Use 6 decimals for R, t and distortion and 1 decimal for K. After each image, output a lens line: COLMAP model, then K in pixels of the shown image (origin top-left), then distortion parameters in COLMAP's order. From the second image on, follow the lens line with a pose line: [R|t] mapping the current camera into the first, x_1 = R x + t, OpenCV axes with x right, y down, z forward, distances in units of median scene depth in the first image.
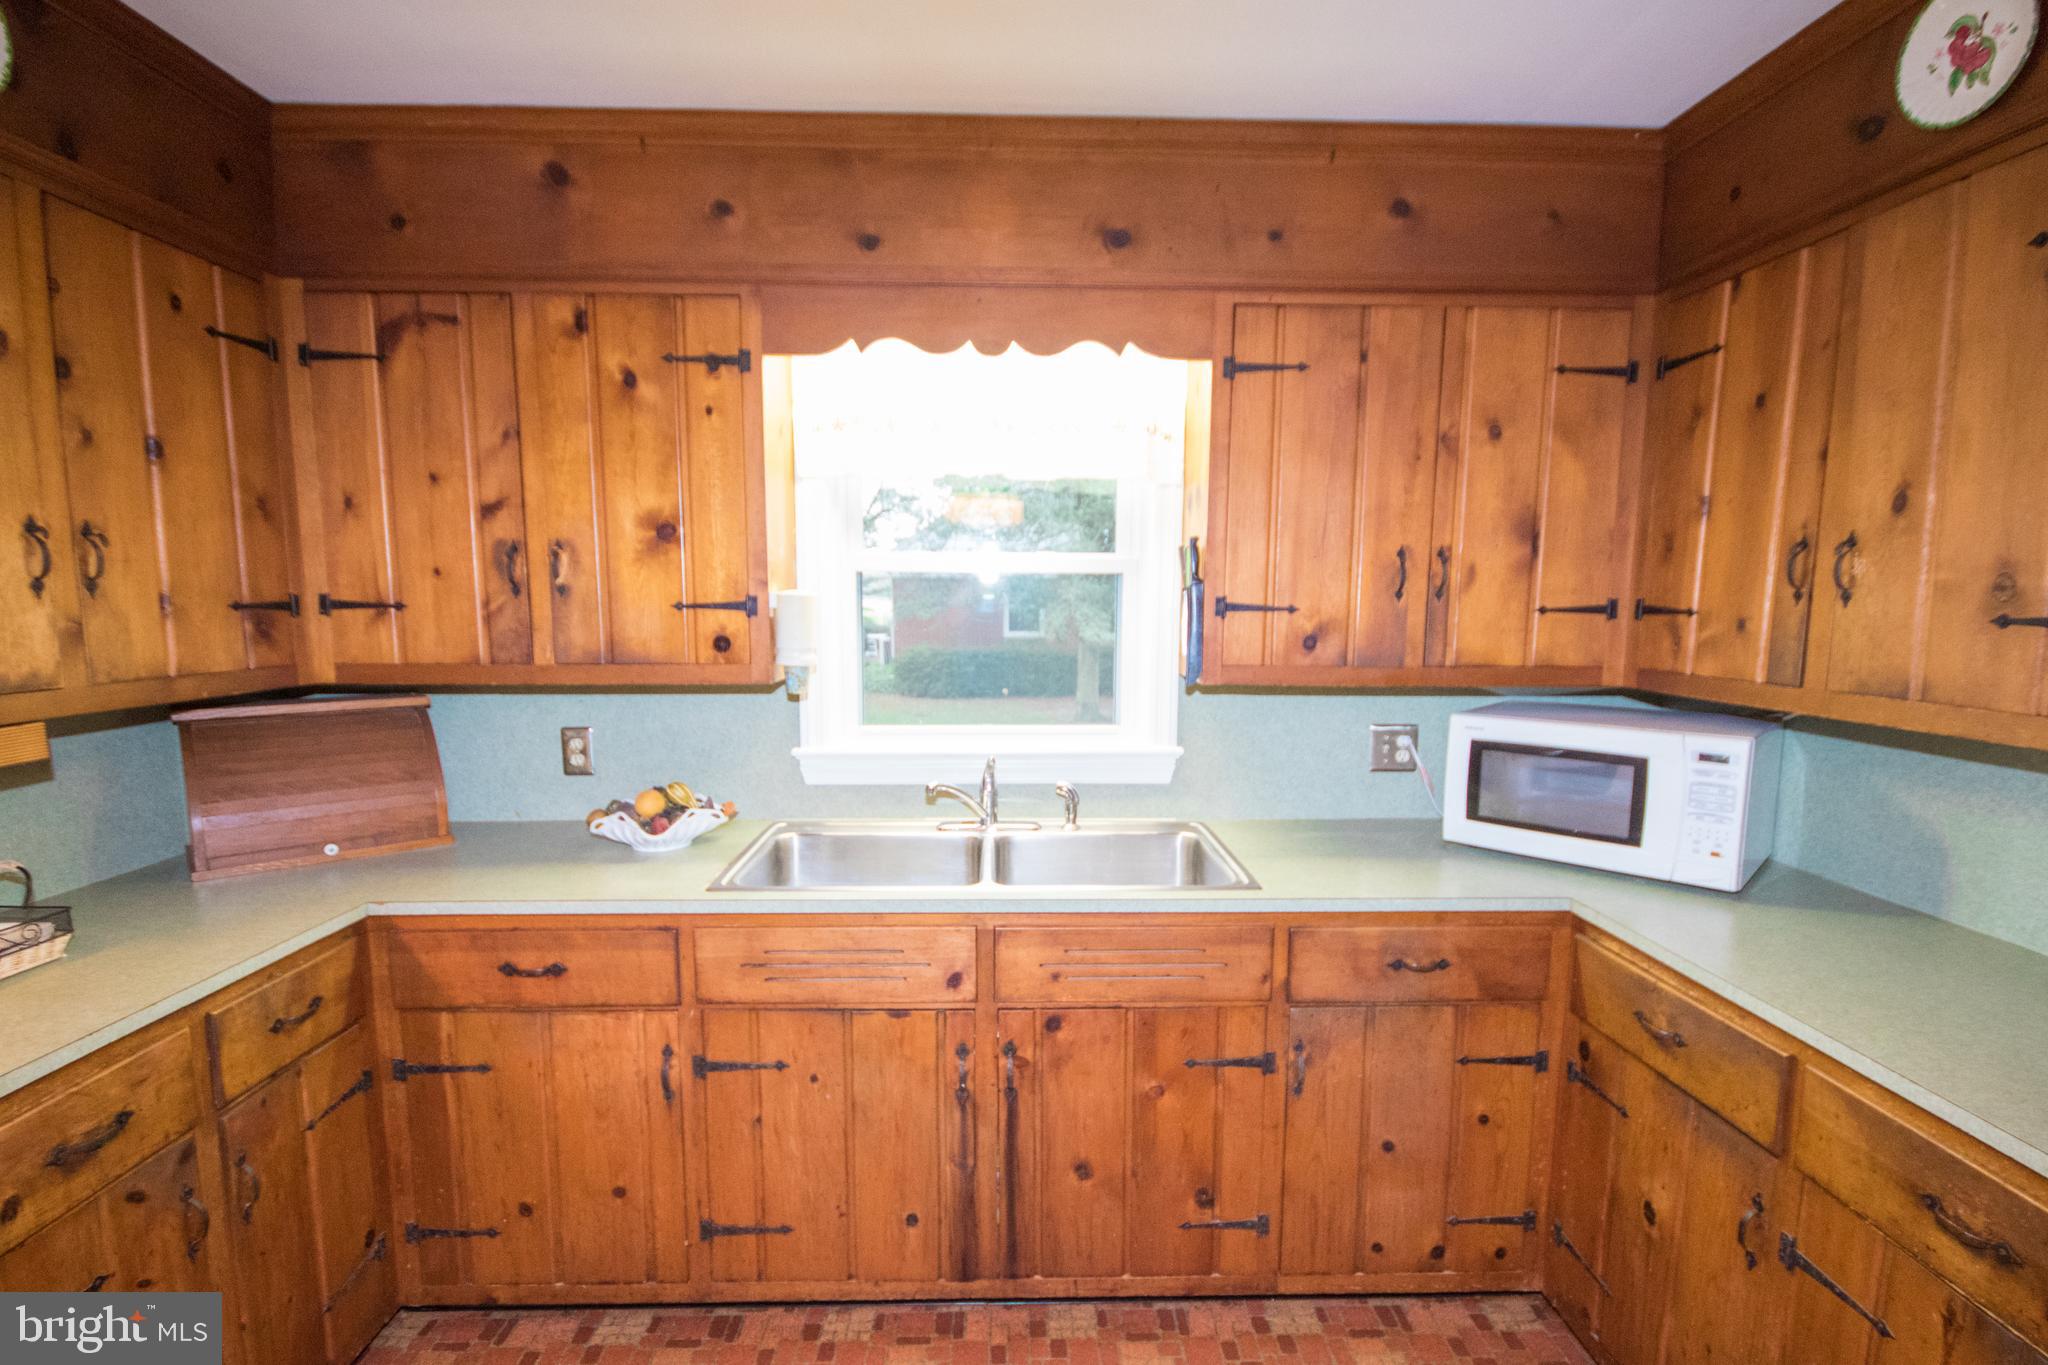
lens RADIAL K [[957.2, 0, 1013.7], [0, 957.2, 720.8], [0, 0, 1]] dist [-0.001246, -0.001554]
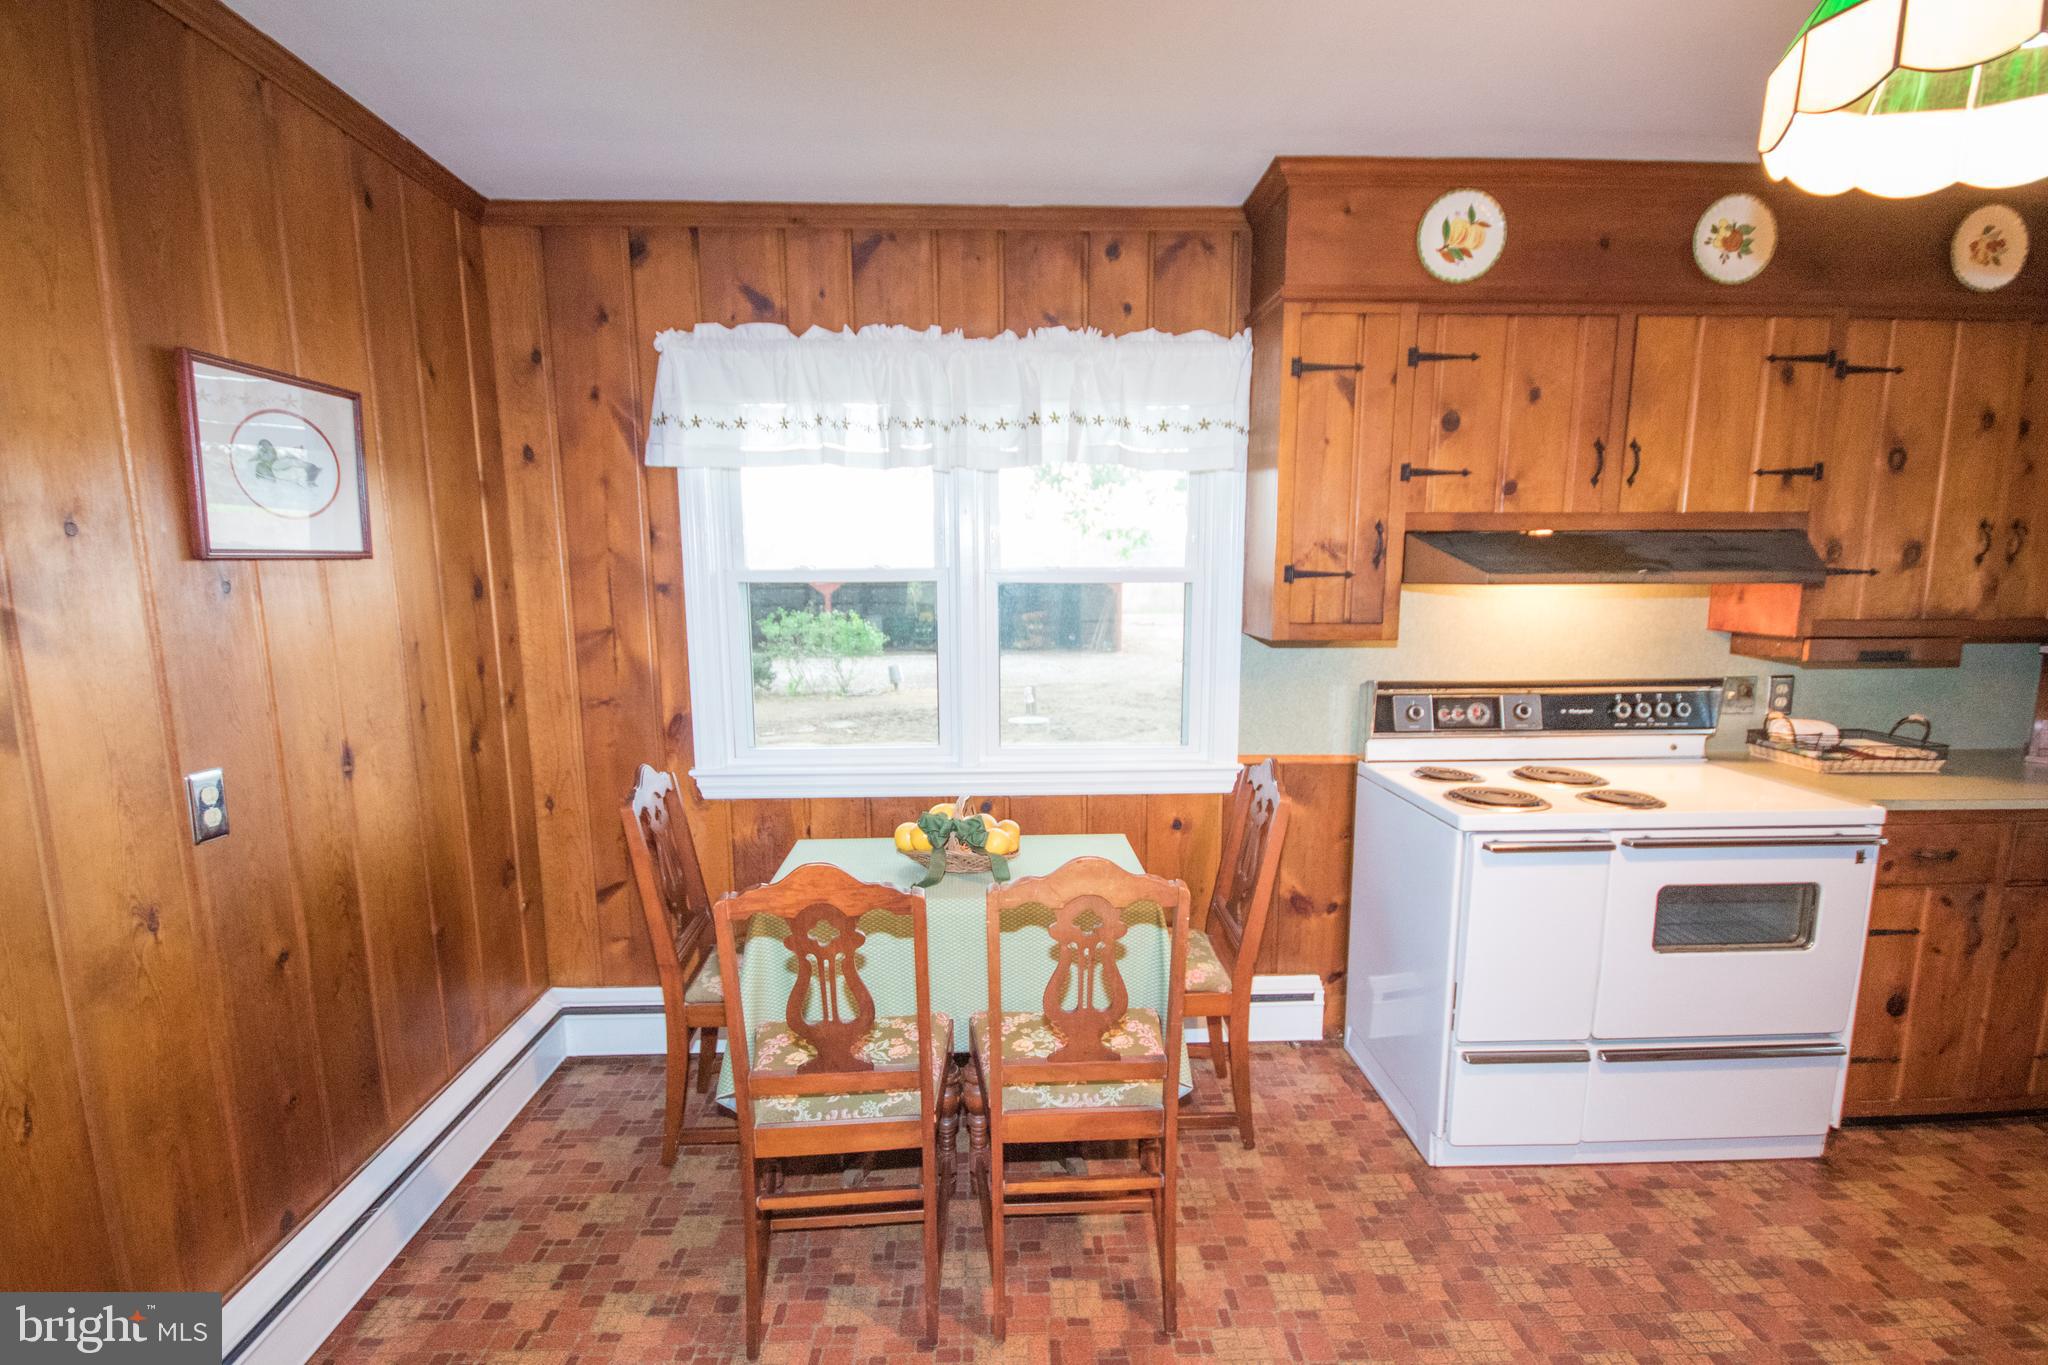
lens RADIAL K [[934.4, 0, 1031.1], [0, 934.4, 716.0], [0, 0, 1]] dist [0.015562, -0.016344]
pose [[0.021701, 0.148462, -0.988680, 0.500927], [-0.121821, 0.981937, 0.144776, 0.078069], [0.992315, 0.117300, 0.039395, -0.565527]]
